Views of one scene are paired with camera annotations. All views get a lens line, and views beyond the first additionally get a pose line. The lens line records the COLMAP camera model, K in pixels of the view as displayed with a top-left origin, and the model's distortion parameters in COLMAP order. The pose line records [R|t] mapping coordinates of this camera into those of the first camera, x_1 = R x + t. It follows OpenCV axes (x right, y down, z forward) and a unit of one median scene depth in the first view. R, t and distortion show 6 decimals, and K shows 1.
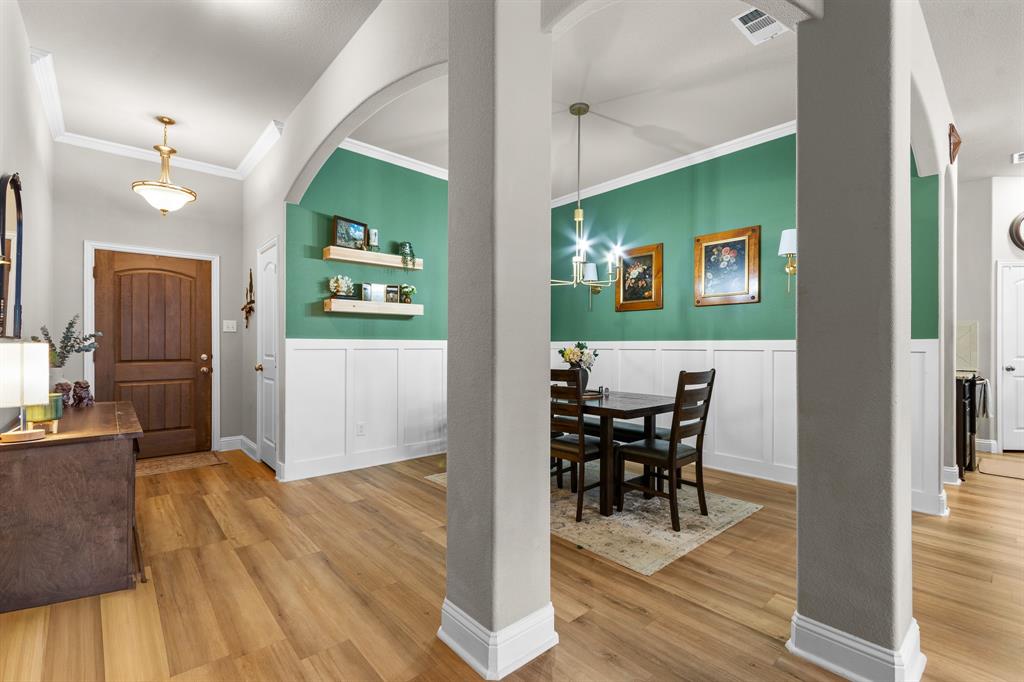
lens RADIAL K [[451.2, 0, 516.5], [0, 451.2, 346.7], [0, 0, 1]] dist [0.008135, -0.001646]
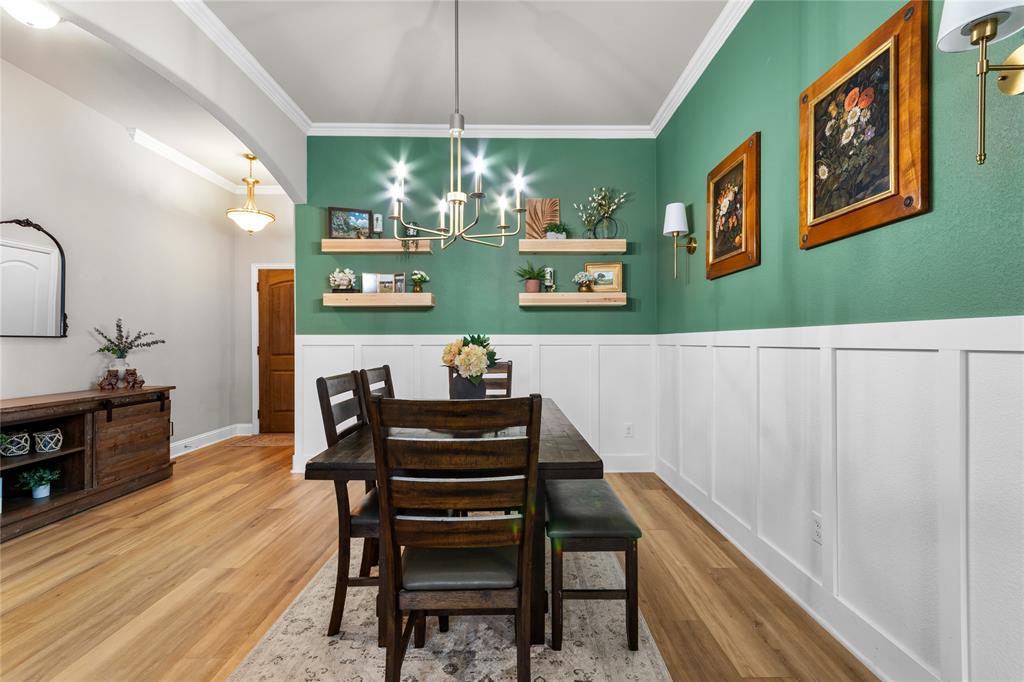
lens RADIAL K [[451.2, 0, 514.6], [0, 451.2, 343.3], [0, 0, 1]] dist [0.008135, -0.001646]
pose [[0.747859, -0.000930, -0.663857, 0.496136], [0.000912, 1.000000, -0.000372, 0.001931], [0.663857, -0.000327, 0.747860, 0.496574]]
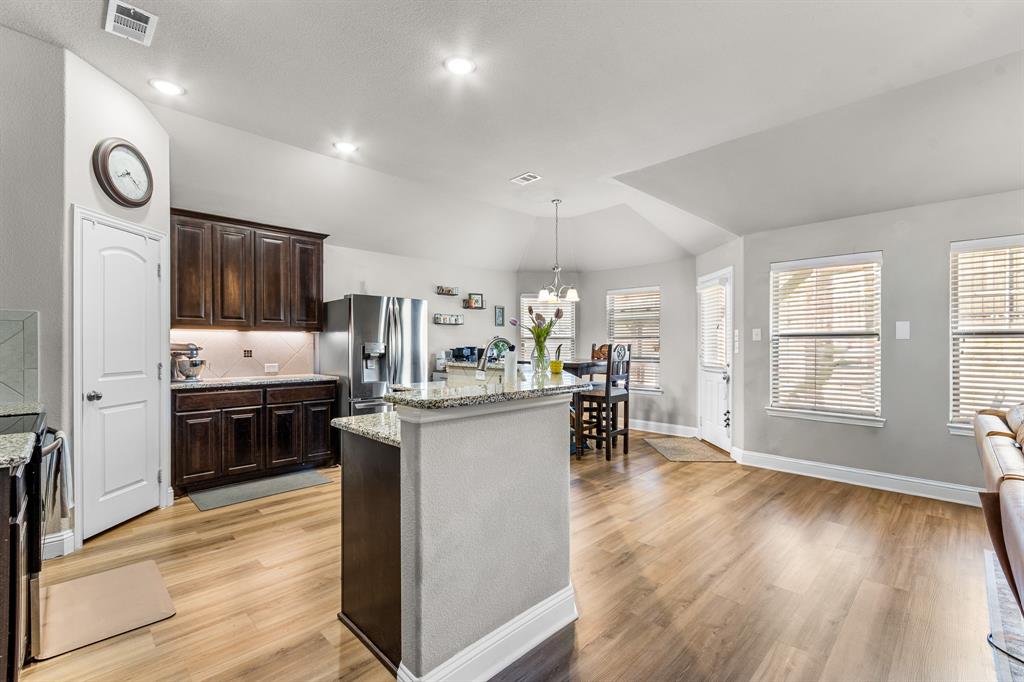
lens RADIAL K [[451.2, 0, 511.9], [0, 451.2, 342.5], [0, 0, 1]] dist [0.008135, -0.001646]
pose [[-0.043587, 0.000517, 0.999050, 0.559602], [0.003843, 0.999993, -0.000350, -0.022193], [-0.999042, 0.003824, -0.043588, 0.570087]]
